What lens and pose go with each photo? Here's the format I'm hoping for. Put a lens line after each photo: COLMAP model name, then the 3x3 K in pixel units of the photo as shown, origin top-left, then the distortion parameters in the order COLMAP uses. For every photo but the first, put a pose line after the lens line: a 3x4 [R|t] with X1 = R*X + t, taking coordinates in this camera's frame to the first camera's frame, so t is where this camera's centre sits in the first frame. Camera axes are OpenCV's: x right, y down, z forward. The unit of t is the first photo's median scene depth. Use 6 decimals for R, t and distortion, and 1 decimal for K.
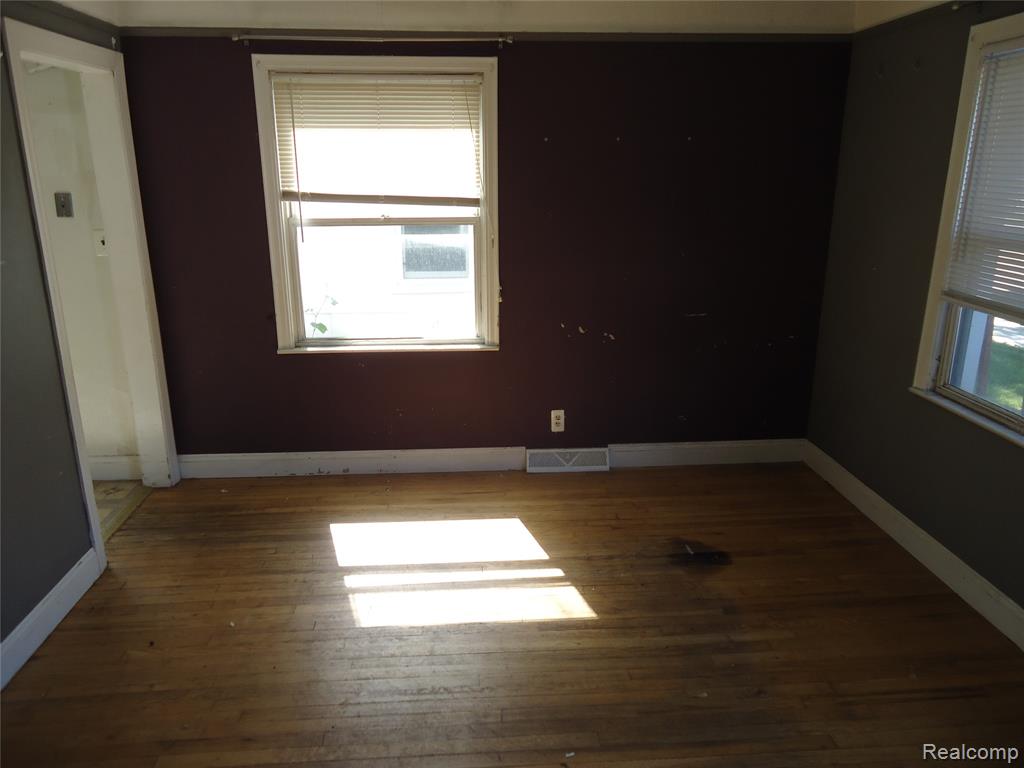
lens RADIAL K [[742.9, 0, 509.9], [0, 742.9, 388.4], [0, 0, 1]] dist [0.004231, -0.004977]
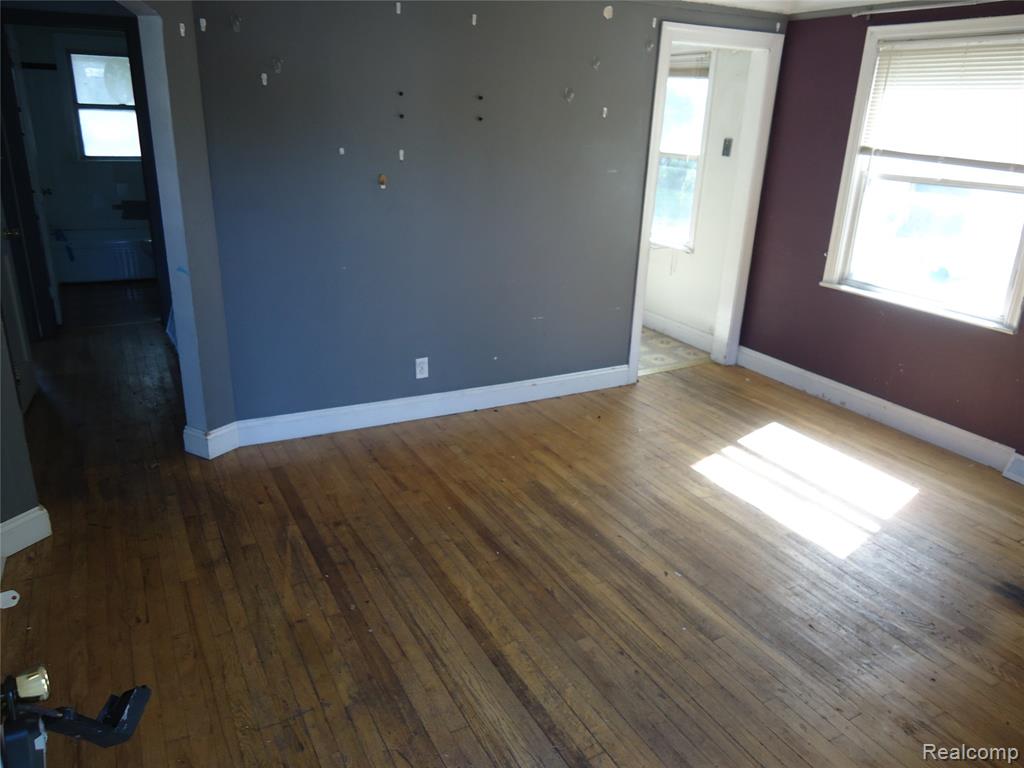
lens RADIAL K [[742.9, 0, 504.2], [0, 742.9, 381.7], [0, 0, 1]] dist [0.004231, -0.004977]
pose [[0.413275, 0.324456, -0.850842, 0.557184], [-0.296409, 0.931414, 0.211208, -0.004569], [0.861014, 0.164911, 0.481102, 0.028647]]
